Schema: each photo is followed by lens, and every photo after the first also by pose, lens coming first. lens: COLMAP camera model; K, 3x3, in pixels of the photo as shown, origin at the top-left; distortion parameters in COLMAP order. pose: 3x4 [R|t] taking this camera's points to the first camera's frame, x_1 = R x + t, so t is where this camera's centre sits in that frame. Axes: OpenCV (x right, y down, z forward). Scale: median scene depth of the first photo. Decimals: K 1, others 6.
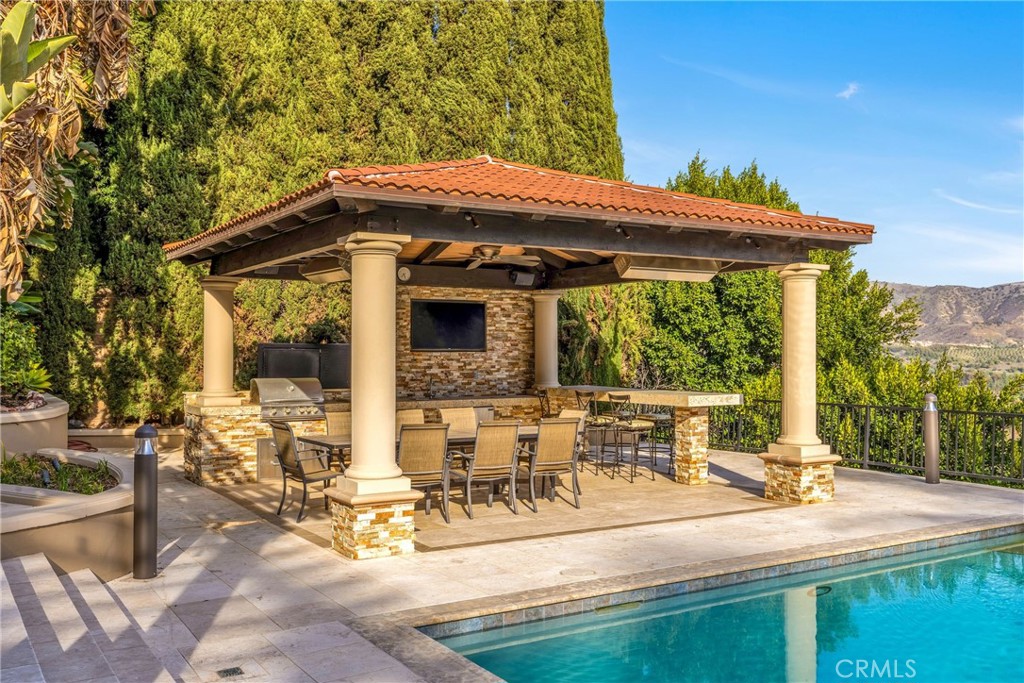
lens RADIAL K [[910.5, 0, 504.6], [0, 910.5, 343.9], [0, 0, 1]] dist [0.002898, 0.006391]
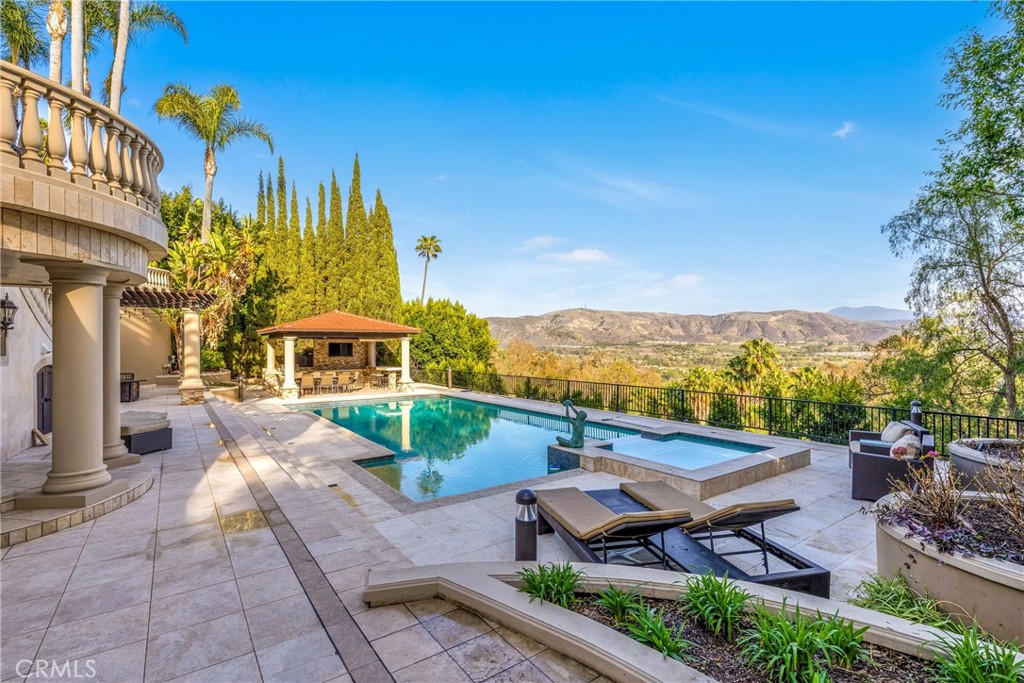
lens RADIAL K [[467.1, 0, 514.4], [0, 467.1, 345.5], [0, 0, 1]] dist [-0.000394, -0.001599]
pose [[0.997450, -0.005367, 0.071167, 0.466863], [0.005132, 0.999981, 0.003482, -0.037655], [-0.071184, -0.003107, 0.997458, -0.857362]]
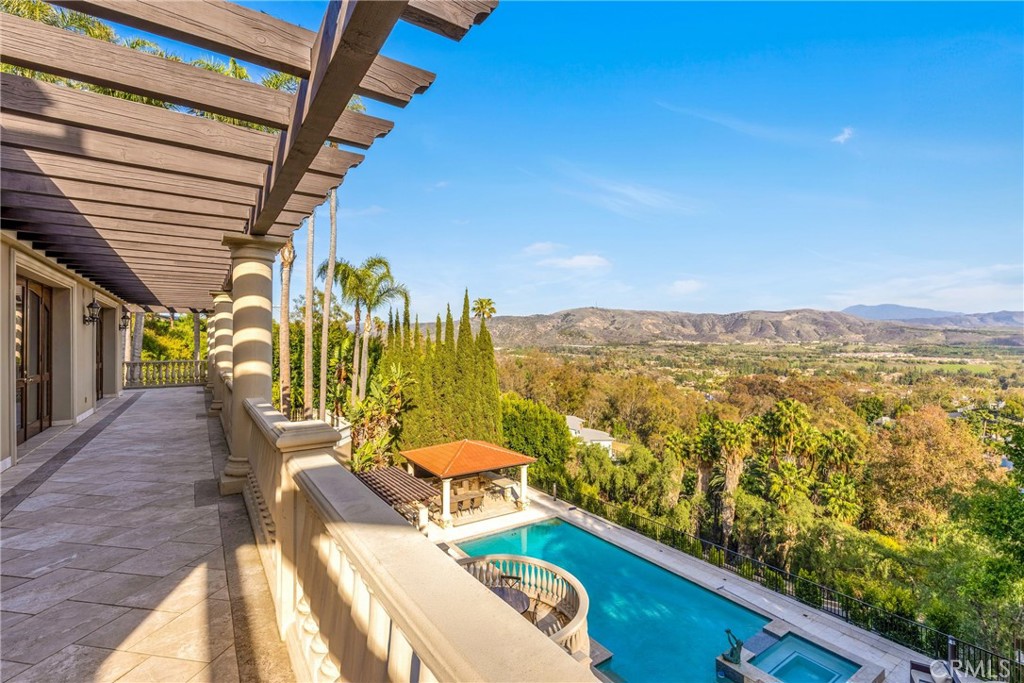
lens RADIAL K [[467.1, 0, 510.3], [0, 467.1, 340.0], [0, 0, 1]] dist [-0.000394, -0.001599]
pose [[0.999031, -0.002630, 0.043924, 0.084923], [0.002540, 0.999995, 0.002121, -0.568687], [-0.043929, -0.002007, 0.999033, -1.209420]]
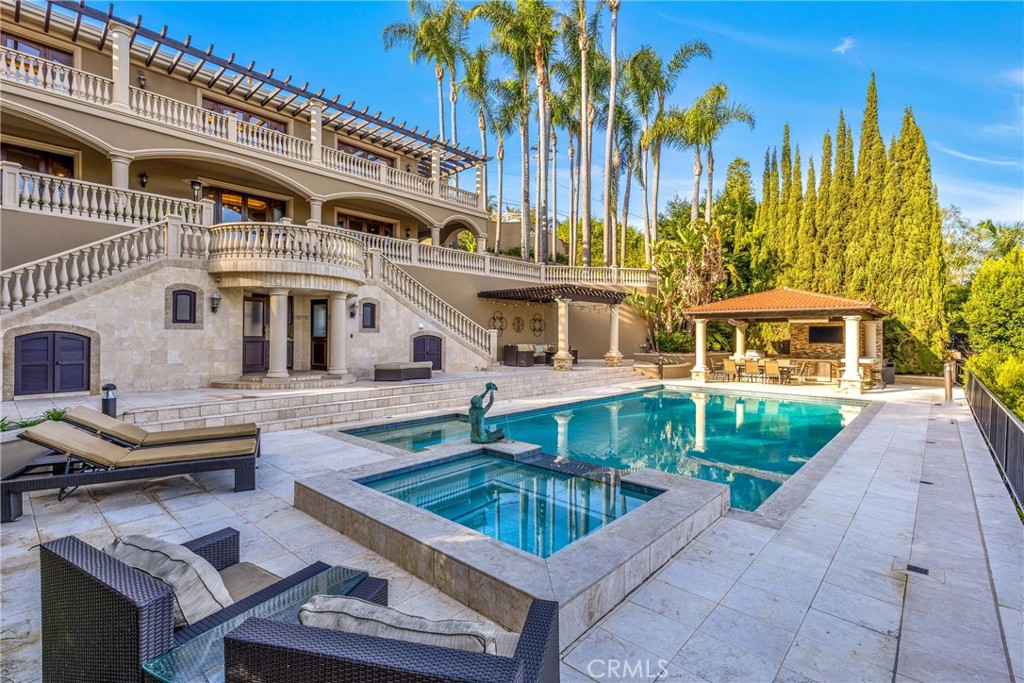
lens RADIAL K [[467.1, 0, 512.8], [0, 467.1, 339.6], [0, 0, 1]] dist [-0.000394, -0.001599]
pose [[0.268531, 0.006783, -0.963247, 1.042841], [-0.000948, 0.999977, 0.006777, -0.012896], [0.963271, -0.000907, 0.268531, -0.352214]]
